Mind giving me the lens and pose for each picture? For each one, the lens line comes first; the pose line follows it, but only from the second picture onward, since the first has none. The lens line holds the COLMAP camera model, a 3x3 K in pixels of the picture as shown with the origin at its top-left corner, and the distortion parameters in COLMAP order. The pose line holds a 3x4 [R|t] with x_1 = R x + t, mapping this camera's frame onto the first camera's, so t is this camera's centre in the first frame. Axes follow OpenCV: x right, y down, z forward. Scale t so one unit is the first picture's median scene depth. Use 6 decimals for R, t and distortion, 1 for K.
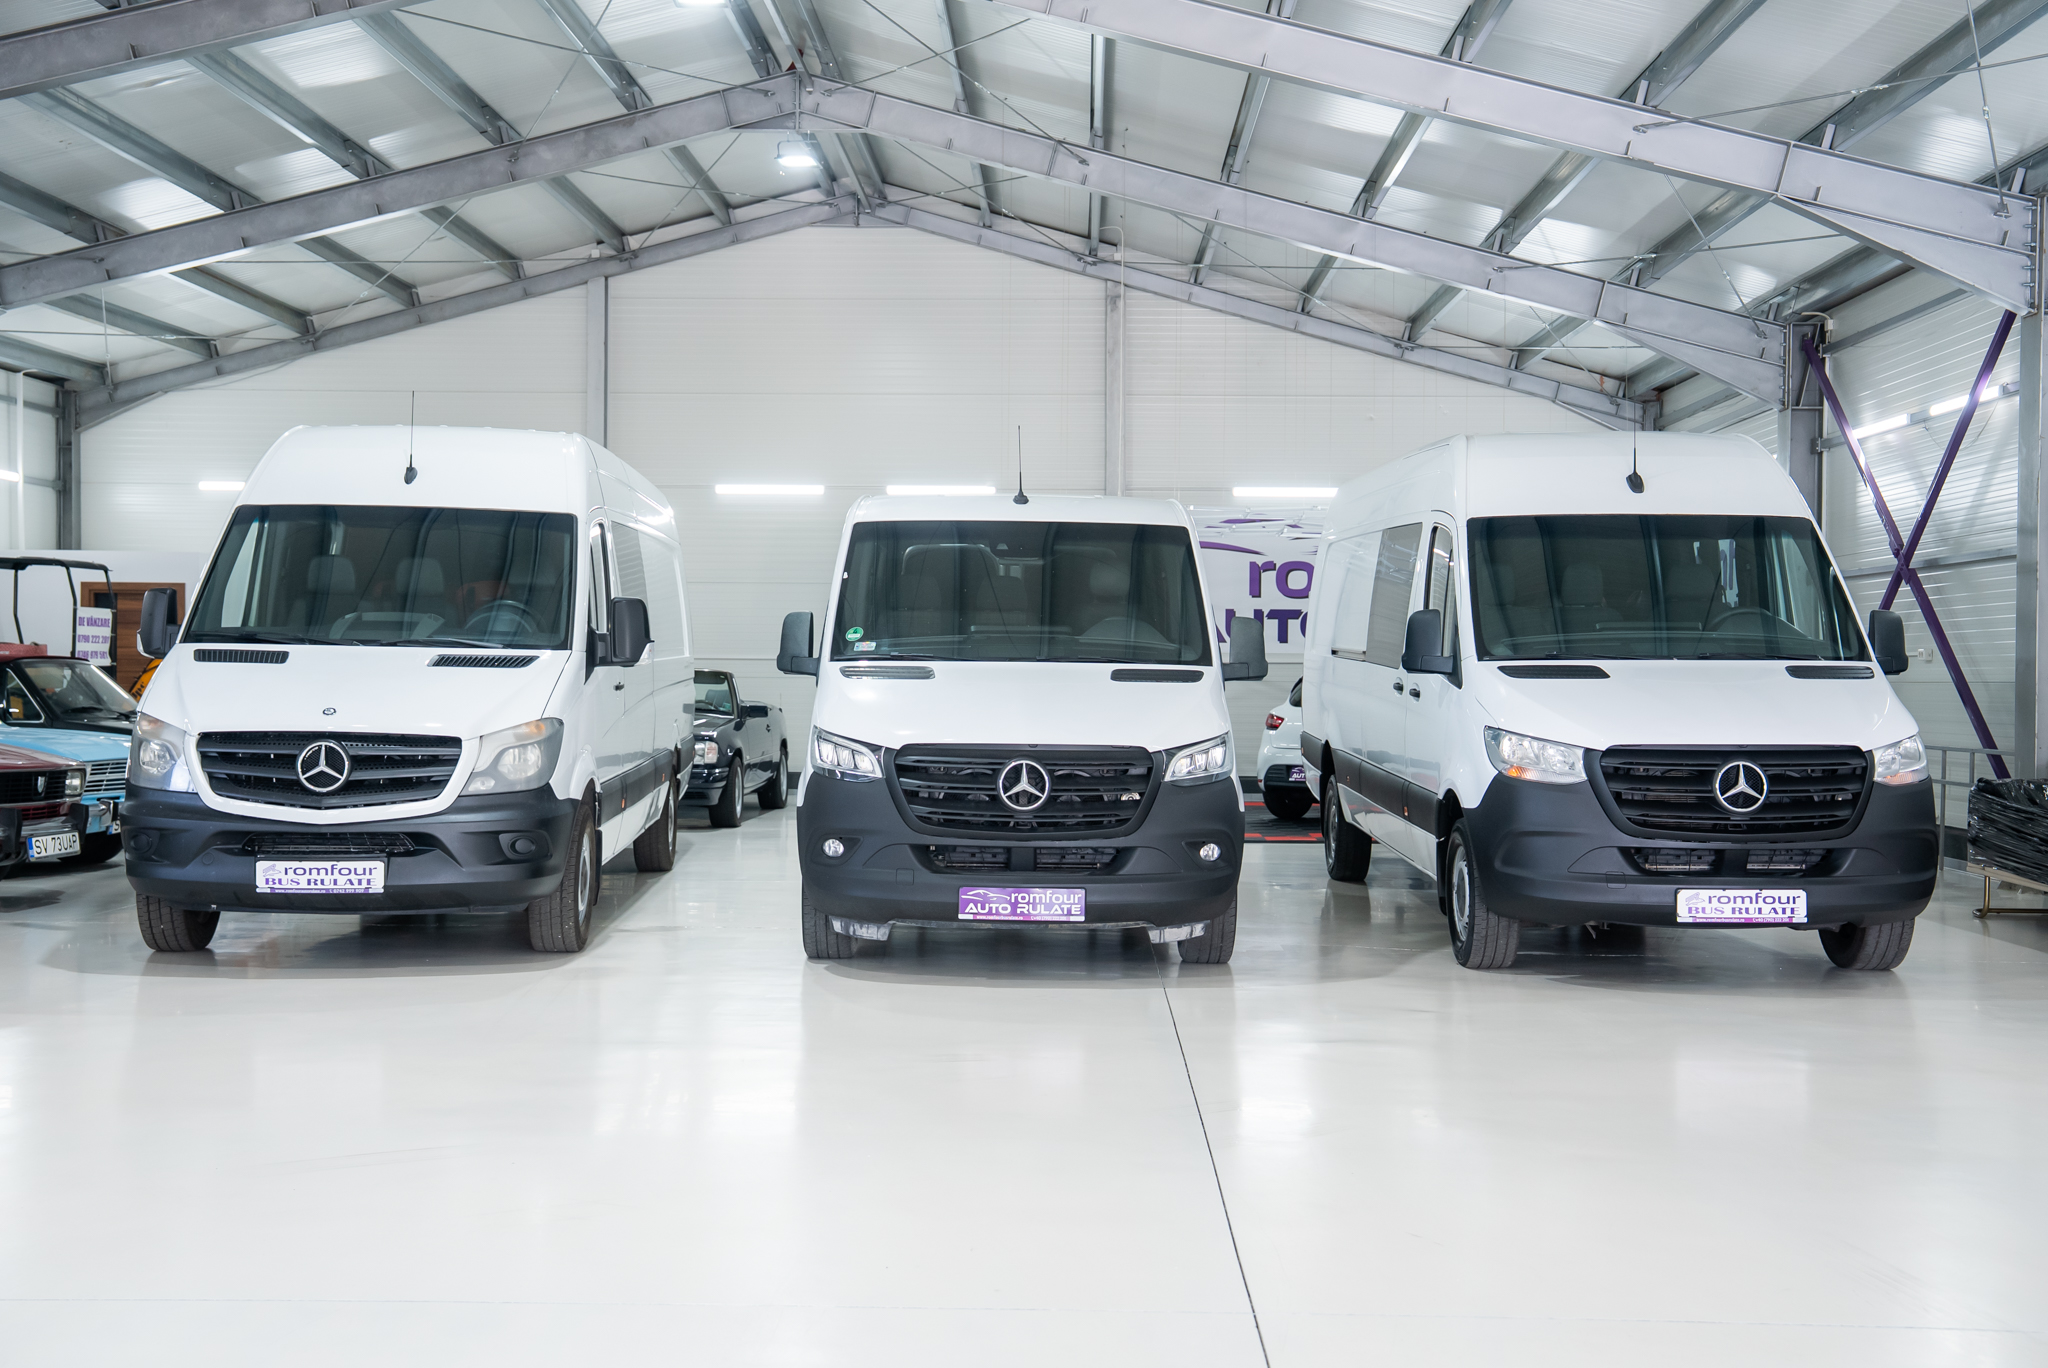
lens RADIAL K [[2230.4, 0, 1008.9], [0, 2230.4, 717.8], [0, 0, 1]] dist [0.049790, 0.024114]
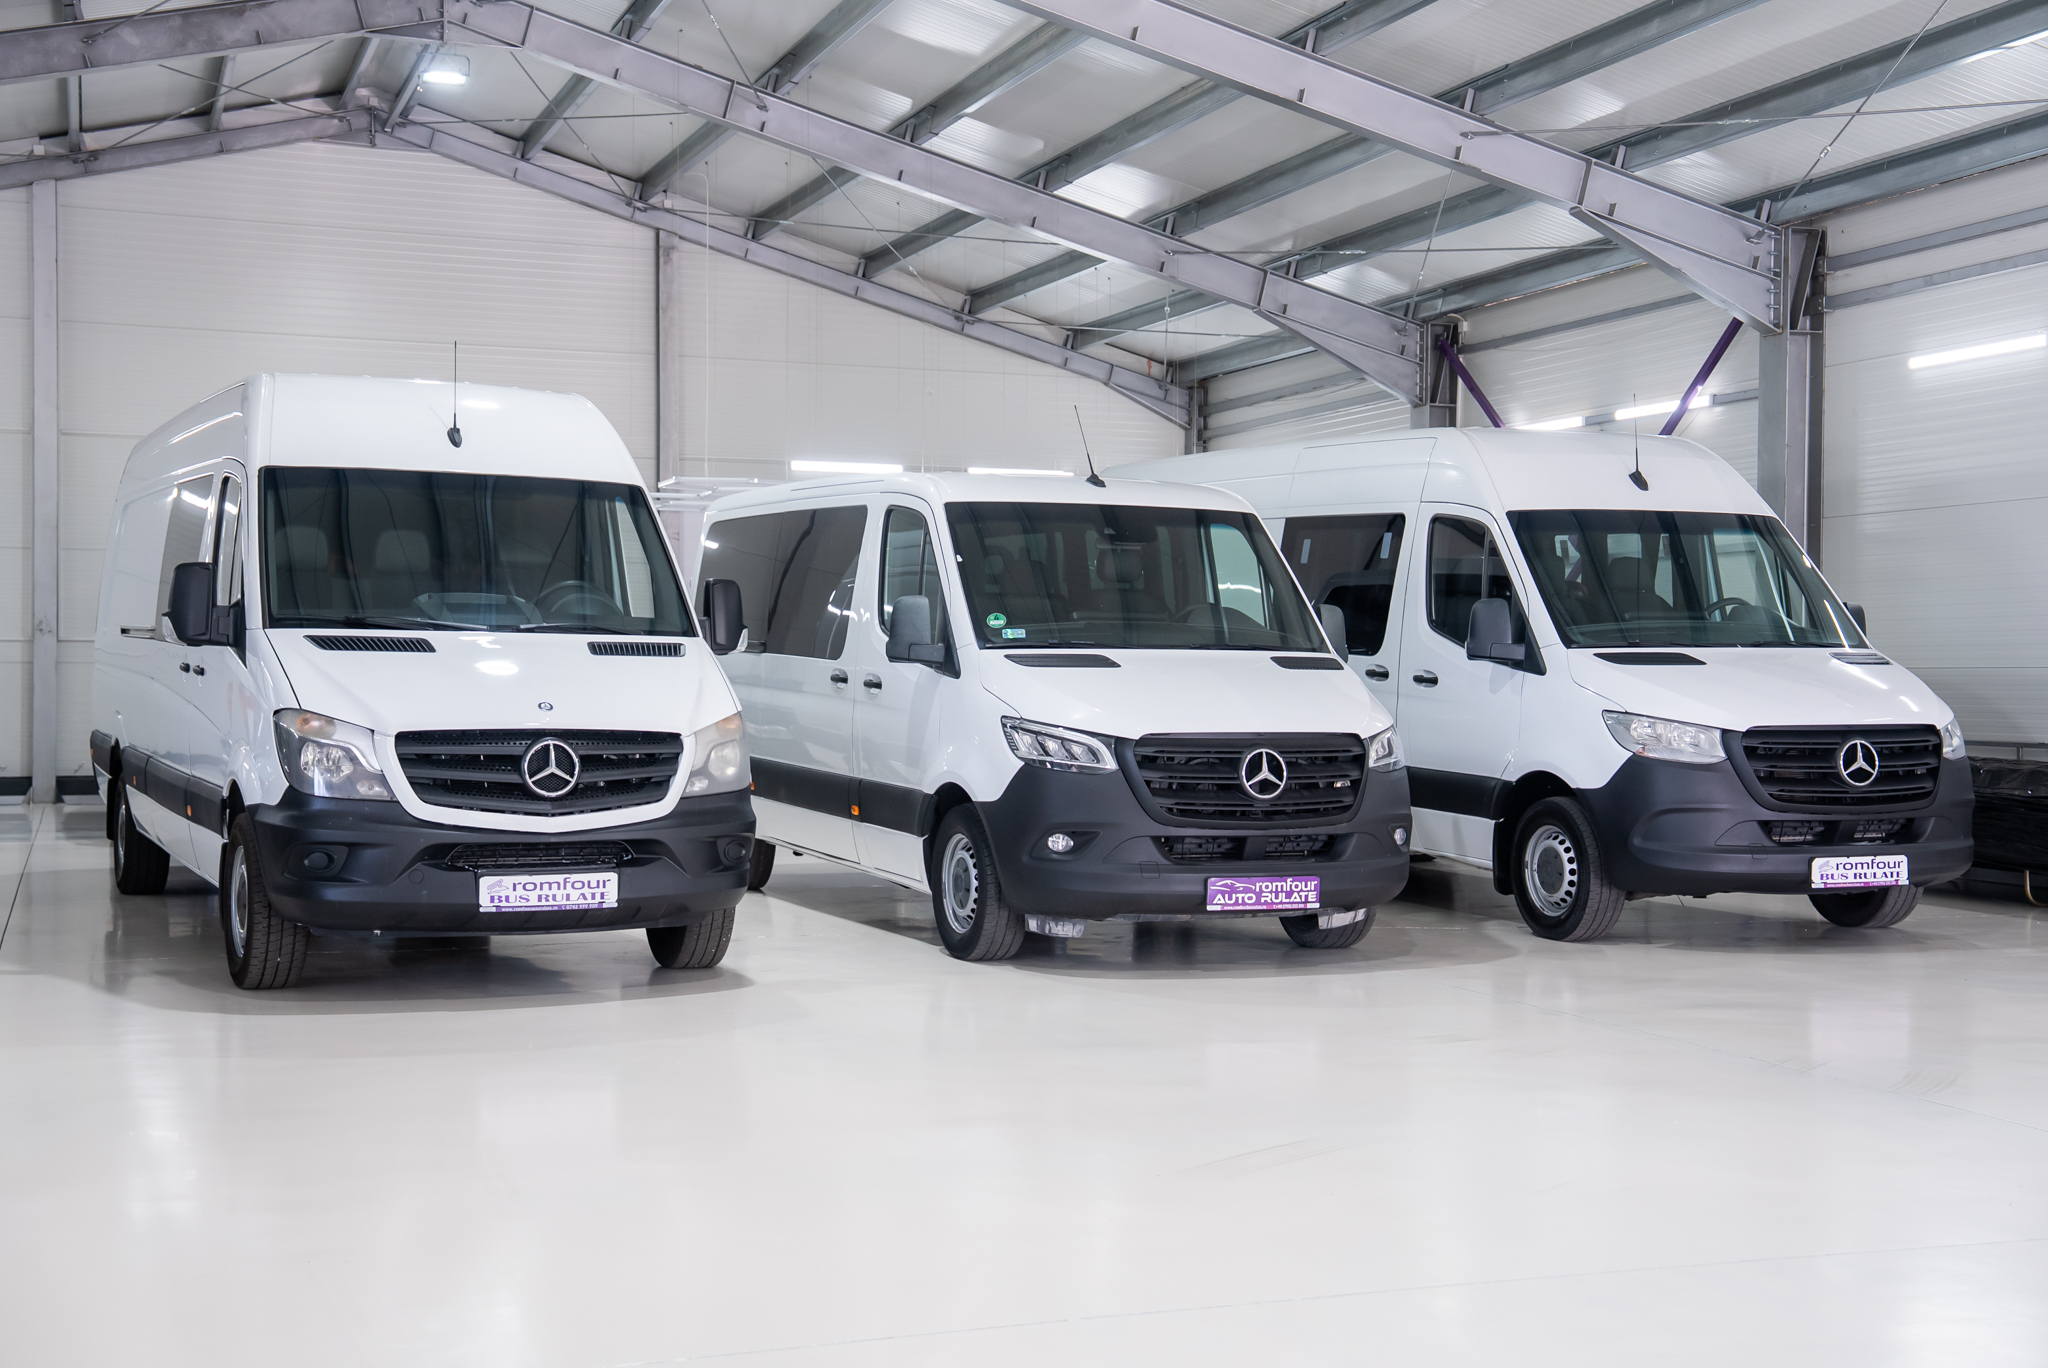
lens RADIAL K [[2482.1, 0, 1029.2], [0, 2482.1, 692.9], [0, 0, 1]] dist [0.093611, 0.093363]
pose [[0.926508, -0.007021, 0.376209, -0.437005], [0.009731, 0.999939, -0.005306, -0.000821], [-0.376149, 0.008577, 0.926520, 0.010032]]
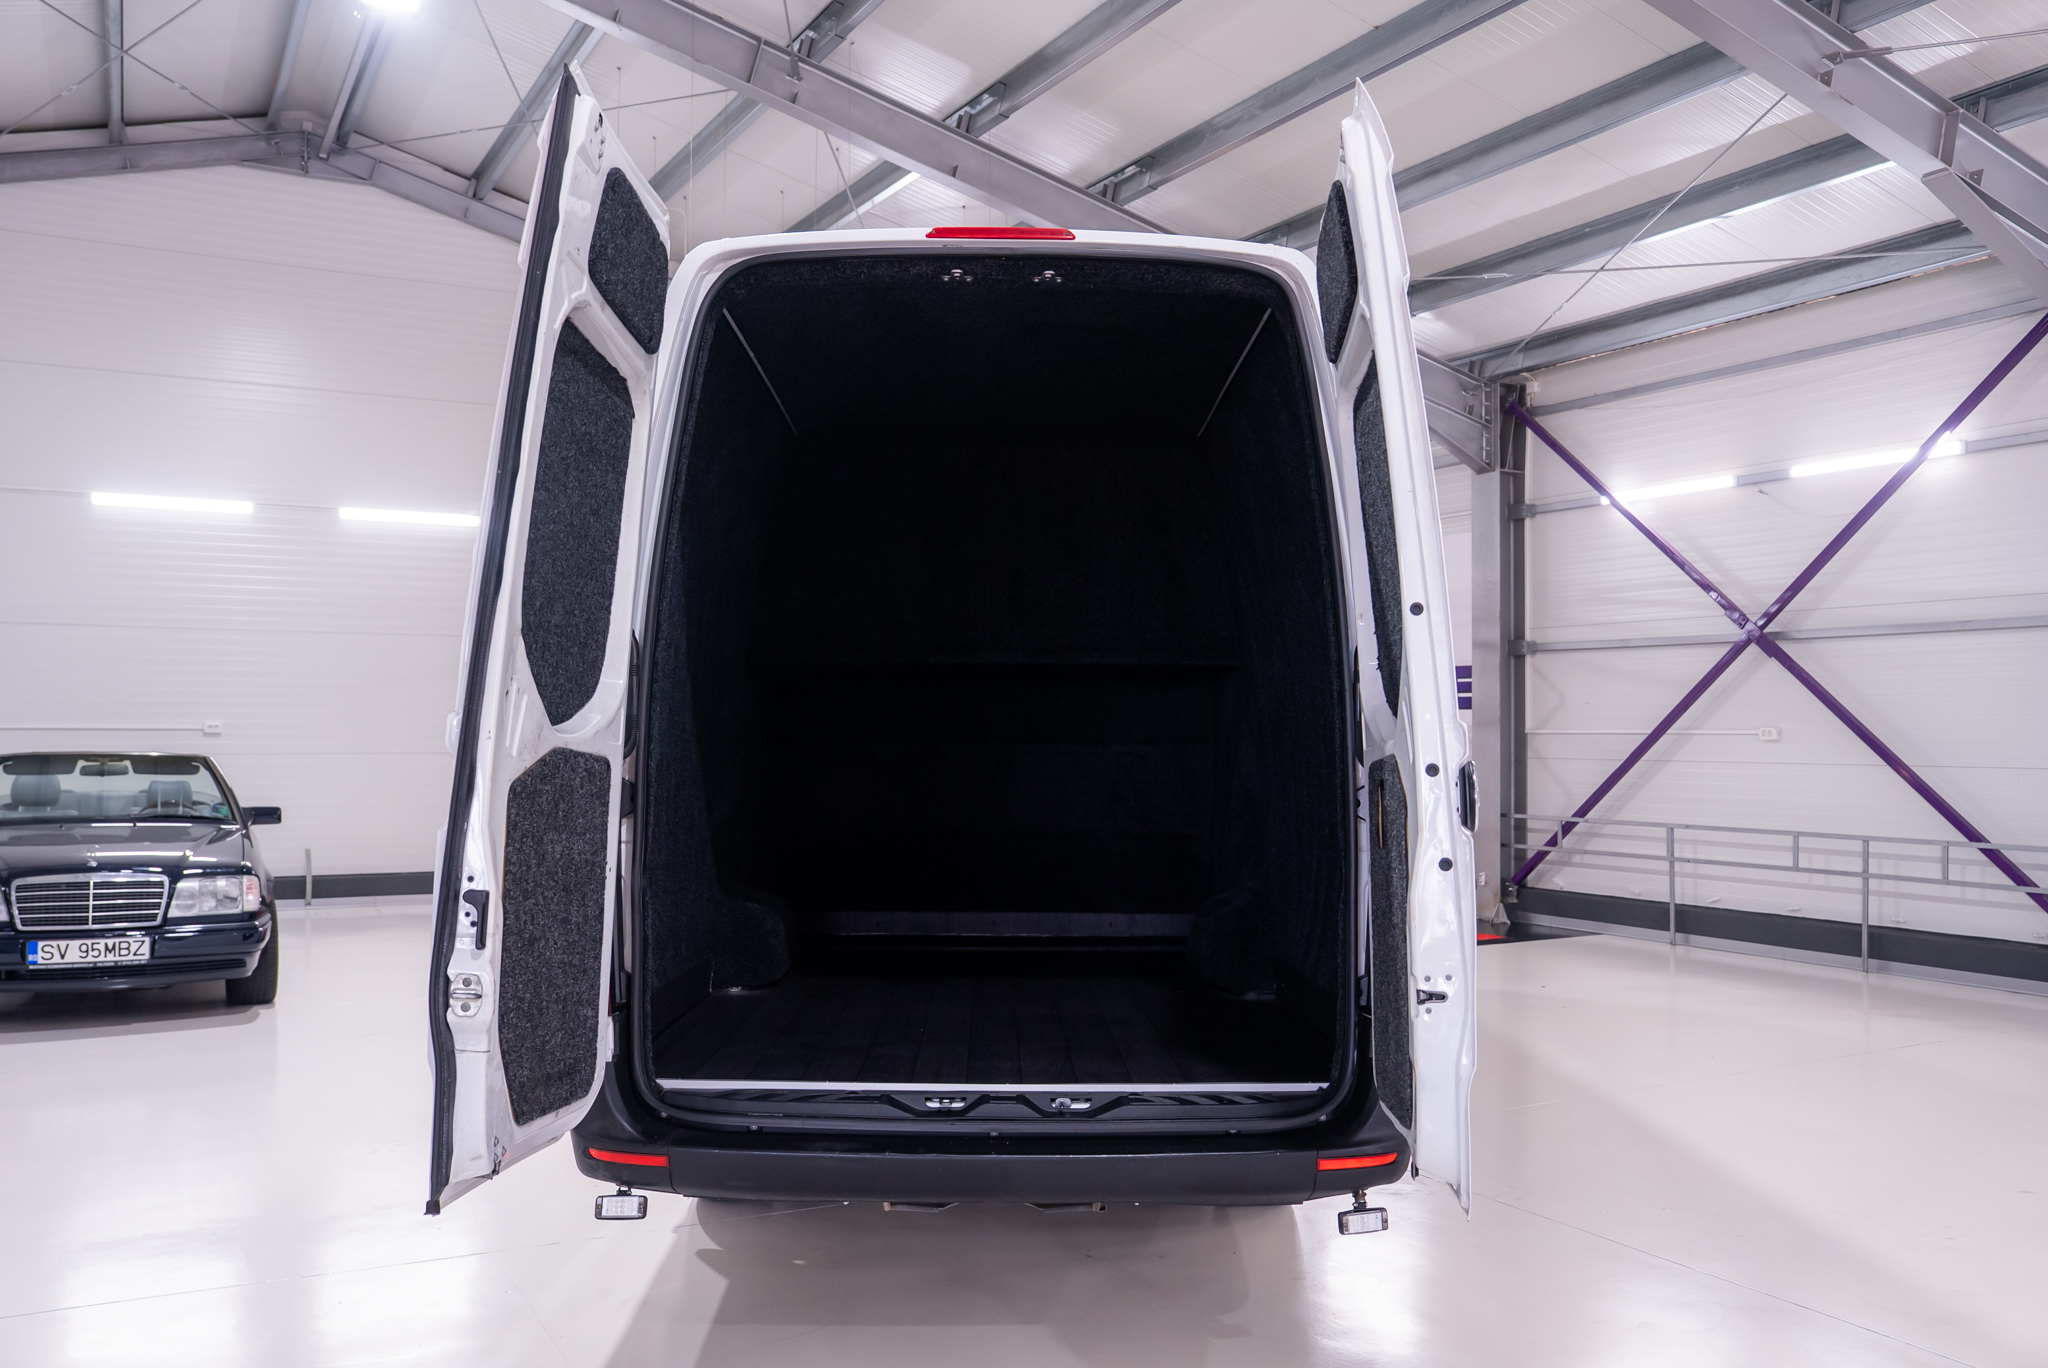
lens RADIAL K [[1708.8, 0, 1024.0], [0, 1708.8, 684.0], [0, 0, 1]] dist [-0.069191, 0.130939]
pose [[0.867012, 0.009847, 0.498189, -0.311196], [0.010997, 0.999183, -0.038888, -0.037135], [-0.498165, 0.039195, 0.866196, 0.821691]]
